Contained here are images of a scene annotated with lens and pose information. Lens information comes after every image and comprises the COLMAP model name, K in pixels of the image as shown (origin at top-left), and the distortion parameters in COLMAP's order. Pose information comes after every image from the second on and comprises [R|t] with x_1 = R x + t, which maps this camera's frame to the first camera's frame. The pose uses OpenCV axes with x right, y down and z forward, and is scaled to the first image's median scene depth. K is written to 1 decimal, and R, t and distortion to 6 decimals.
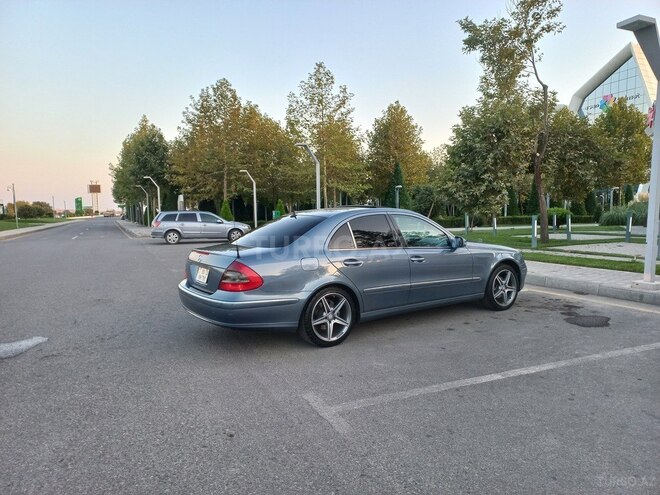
lens RADIAL K [[470.0, 0, 330.0], [0, 470.0, 247.5], [0, 0, 1]] dist [0.038717, -0.007094]
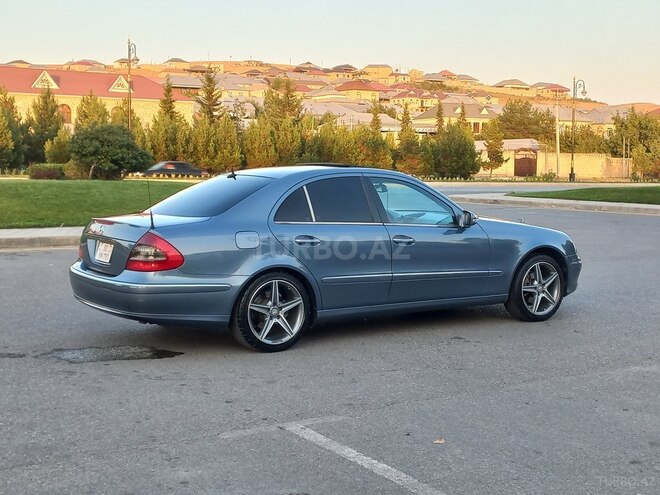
lens RADIAL K [[932.6, 0, 330.0], [0, 932.6, 247.5], [0, 0, 1]] dist [0.103296, -0.008031]
pose [[0.999641, 0.025316, -0.008771, 0.029197], [-0.025254, 0.999656, 0.007103, 0.009354], [0.008948, -0.006879, 0.999936, -0.140918]]
